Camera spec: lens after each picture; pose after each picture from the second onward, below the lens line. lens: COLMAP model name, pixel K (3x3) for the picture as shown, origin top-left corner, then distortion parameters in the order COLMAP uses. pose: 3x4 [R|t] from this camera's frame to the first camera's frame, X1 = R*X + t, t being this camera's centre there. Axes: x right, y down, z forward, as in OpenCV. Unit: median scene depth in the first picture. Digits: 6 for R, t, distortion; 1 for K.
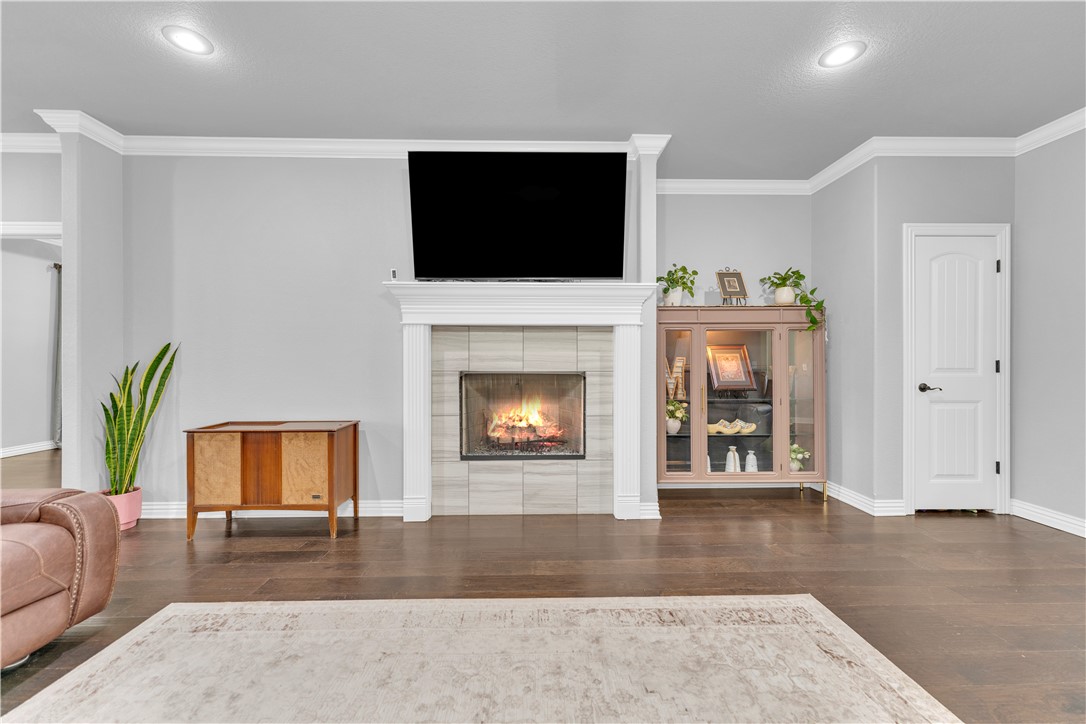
lens RADIAL K [[439.3, 0, 542.4], [0, 439.3, 364.2], [0, 0, 1]] dist [-0.001897, -0.000320]
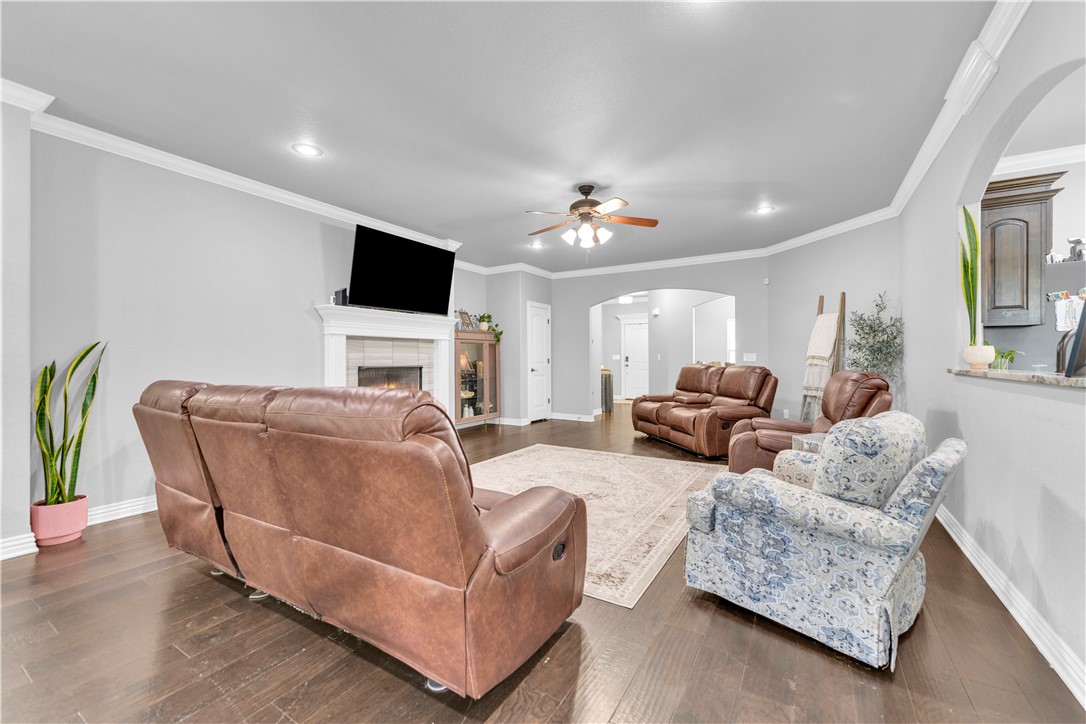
lens RADIAL K [[439.3, 0, 544.3], [0, 439.3, 359.7], [0, 0, 1]] dist [-0.001897, -0.000320]
pose [[0.539425, -0.003752, 0.842025, -1.104945], [0.012577, 0.999914, -0.003602, 0.006397], [-0.841940, 0.012533, 0.539426, -0.342918]]
